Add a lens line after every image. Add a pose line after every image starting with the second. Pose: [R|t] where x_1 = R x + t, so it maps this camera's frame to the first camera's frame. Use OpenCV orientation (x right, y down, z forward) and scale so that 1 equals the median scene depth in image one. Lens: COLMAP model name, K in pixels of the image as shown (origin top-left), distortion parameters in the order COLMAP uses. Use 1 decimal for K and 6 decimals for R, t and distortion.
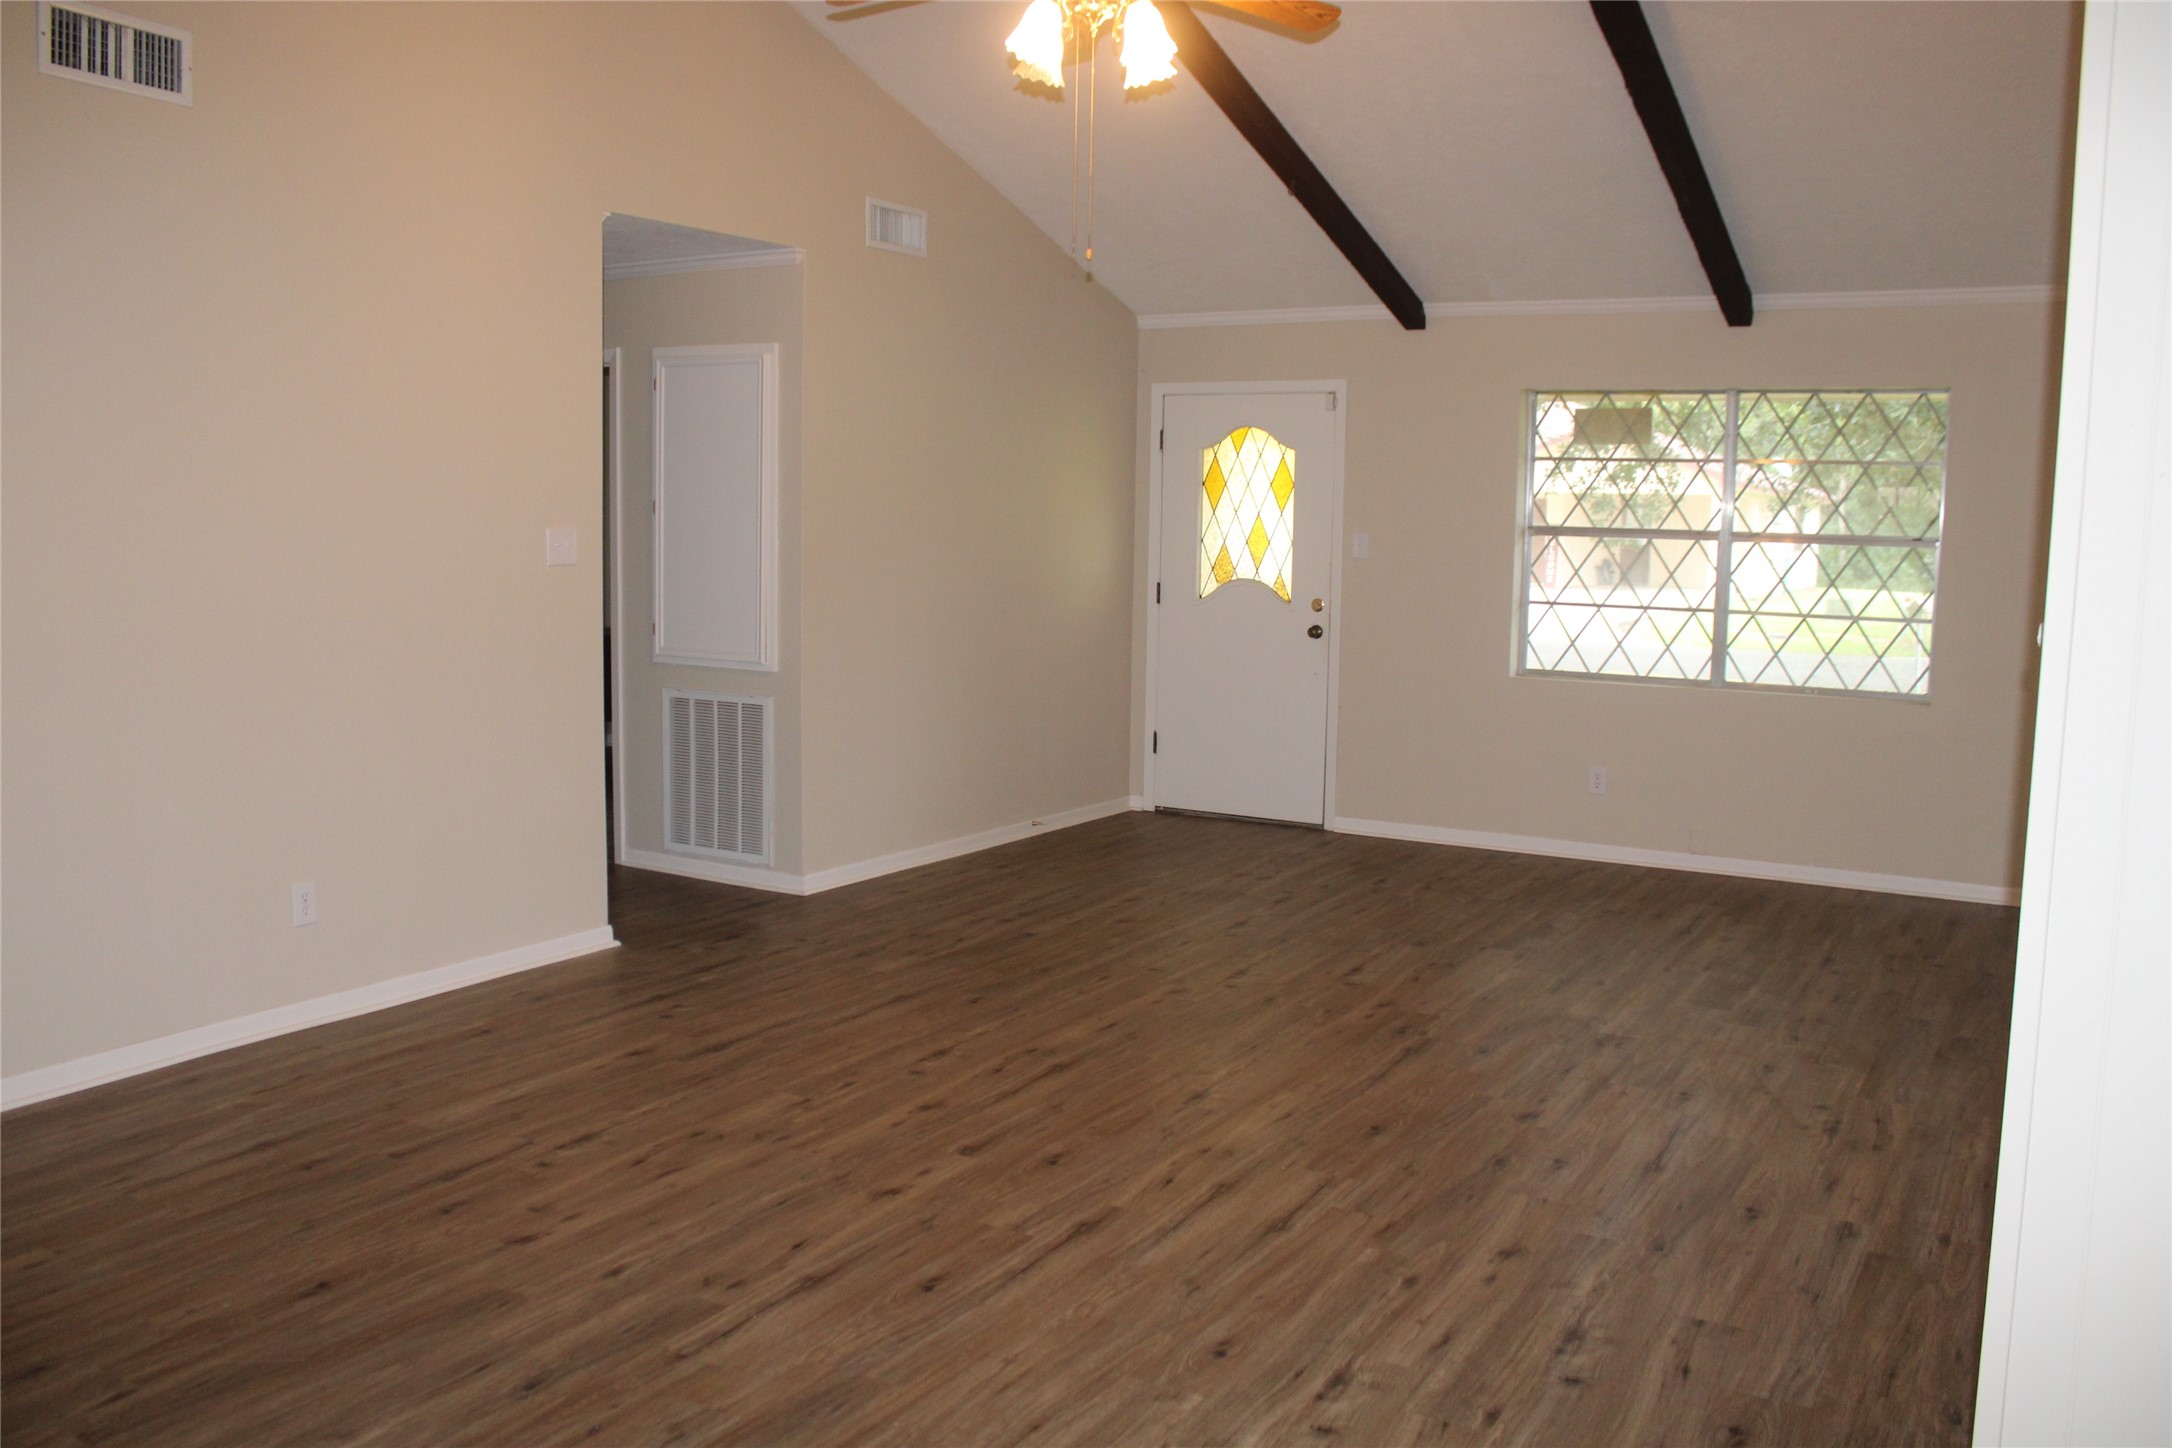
lens RADIAL K [[1827.9, 0, 1086.0], [0, 1827.9, 724.0], [0, 0, 1]] dist [-0.158565, 0.148280]
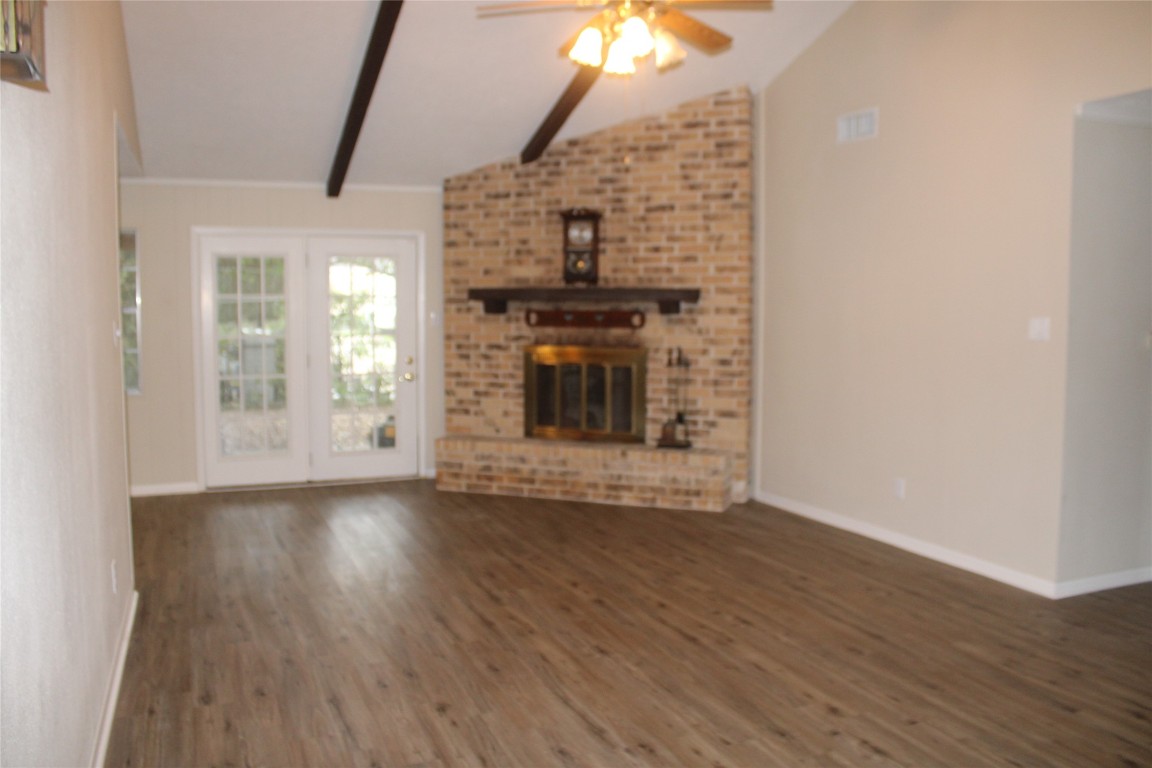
lens RADIAL K [[969.5, 0, 576.0], [0, 969.5, 384.0], [0, 0, 1]] dist [-0.158565, 0.148280]
pose [[-0.612118, 0.050132, -0.789175, 0.893734], [-0.098068, 0.985471, 0.138668, -0.183256], [0.784661, 0.162274, -0.598309, 1.734103]]
